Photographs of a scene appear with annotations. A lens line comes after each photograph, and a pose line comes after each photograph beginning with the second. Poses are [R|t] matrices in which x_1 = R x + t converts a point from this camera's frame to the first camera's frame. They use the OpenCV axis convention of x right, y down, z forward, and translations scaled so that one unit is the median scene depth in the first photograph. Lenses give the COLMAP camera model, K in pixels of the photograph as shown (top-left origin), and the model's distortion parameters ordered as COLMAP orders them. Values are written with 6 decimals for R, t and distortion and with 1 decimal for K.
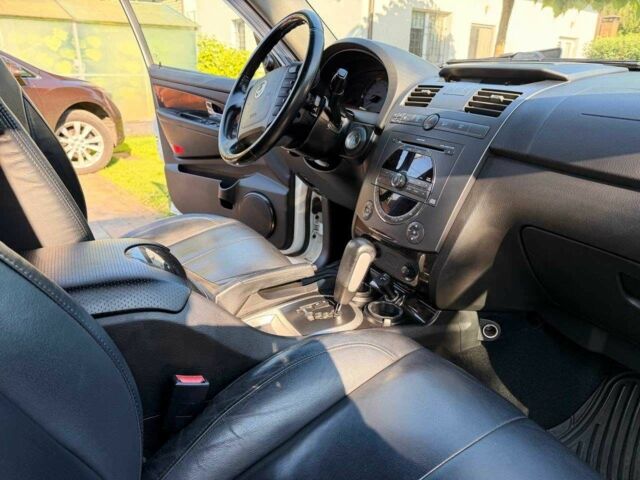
lens RADIAL K [[455.7, 0, 320.0], [0, 455.7, 240.0], [0, 0, 1]] dist [-0.002817, -0.005867]
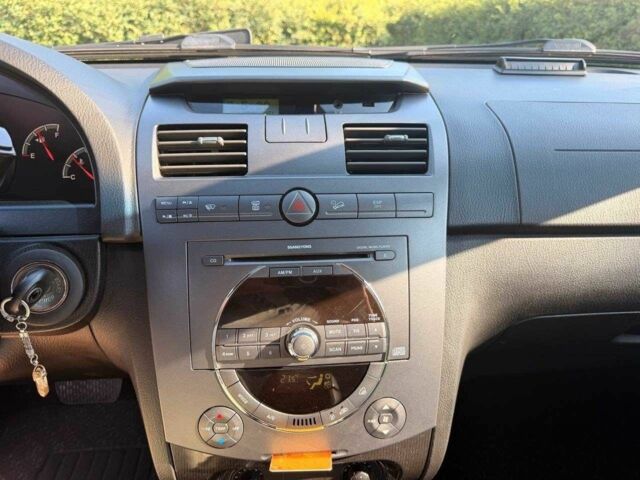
lens RADIAL K [[432.4, 0, 320.0], [0, 432.4, 240.0], [0, 0, 1]] dist [0.097889, -0.091628]
pose [[0.404841, -0.403063, 0.820758, -0.134118], [0.322114, 0.902930, 0.284533, -0.324292], [-0.855772, 0.149187, 0.495375, 0.696055]]
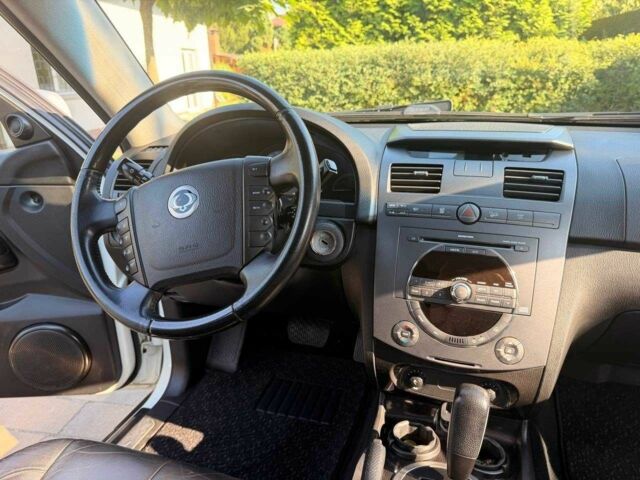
lens RADIAL K [[455.7, 0, 320.0], [0, 455.7, 240.0], [0, 0, 1]] dist [-0.002817, -0.005867]
pose [[0.729773, -0.261575, 0.631673, -0.450374], [0.271316, 0.958852, 0.083607, -0.327391], [-0.627550, 0.110369, 0.770714, 0.495951]]
